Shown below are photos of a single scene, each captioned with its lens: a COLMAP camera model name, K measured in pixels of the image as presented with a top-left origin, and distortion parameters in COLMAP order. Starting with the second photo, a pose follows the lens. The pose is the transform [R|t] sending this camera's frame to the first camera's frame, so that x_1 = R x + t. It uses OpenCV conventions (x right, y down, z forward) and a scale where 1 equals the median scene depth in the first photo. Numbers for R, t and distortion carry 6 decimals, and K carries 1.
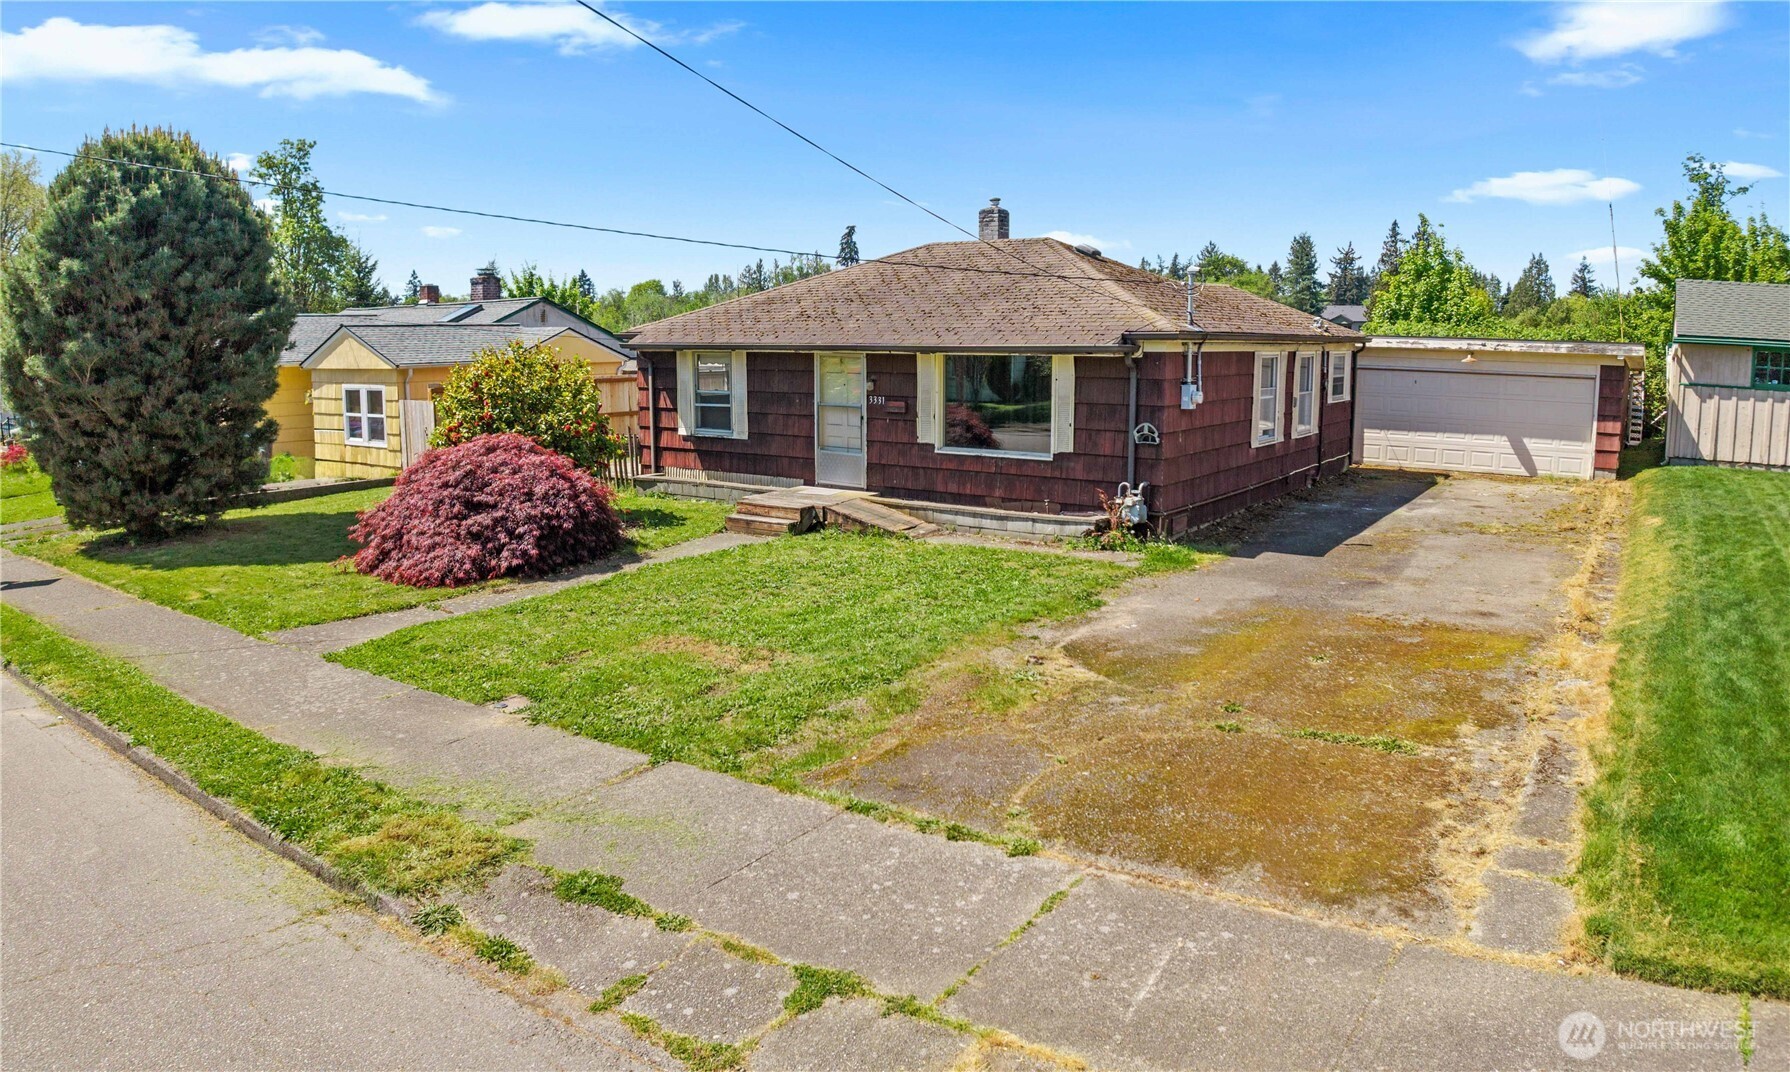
lens RADIAL K [[1221.7, 0, 895.0], [0, 1221.7, 508.3], [0, 0, 1]] dist [-0.165363, -0.000944]
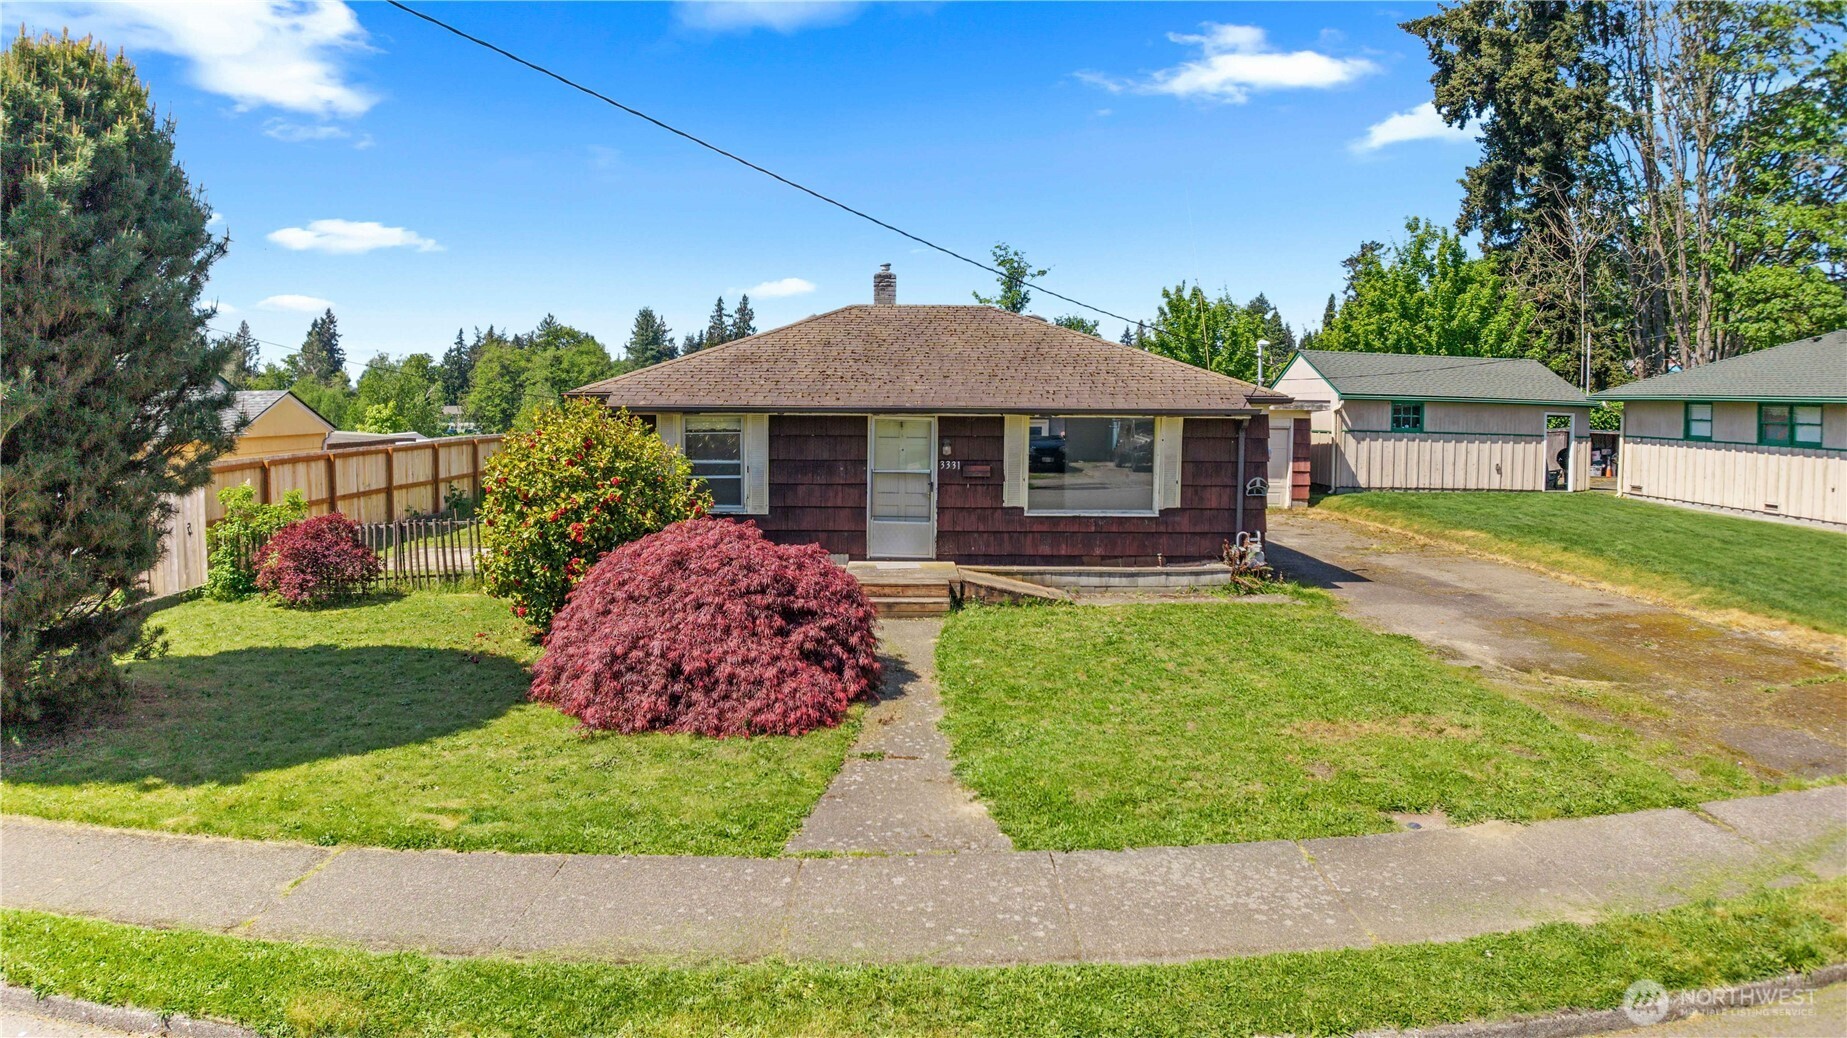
lens RADIAL K [[1123.4, 0, 923.5], [0, 1123.4, 519.0], [0, 0, 1]] dist [-0.175056, -0.001157]
pose [[0.815802, -0.056512, 0.575563, -0.532823], [0.078141, 0.996859, -0.012879, -0.036321], [-0.573027, 0.055482, 0.817656, 0.291931]]
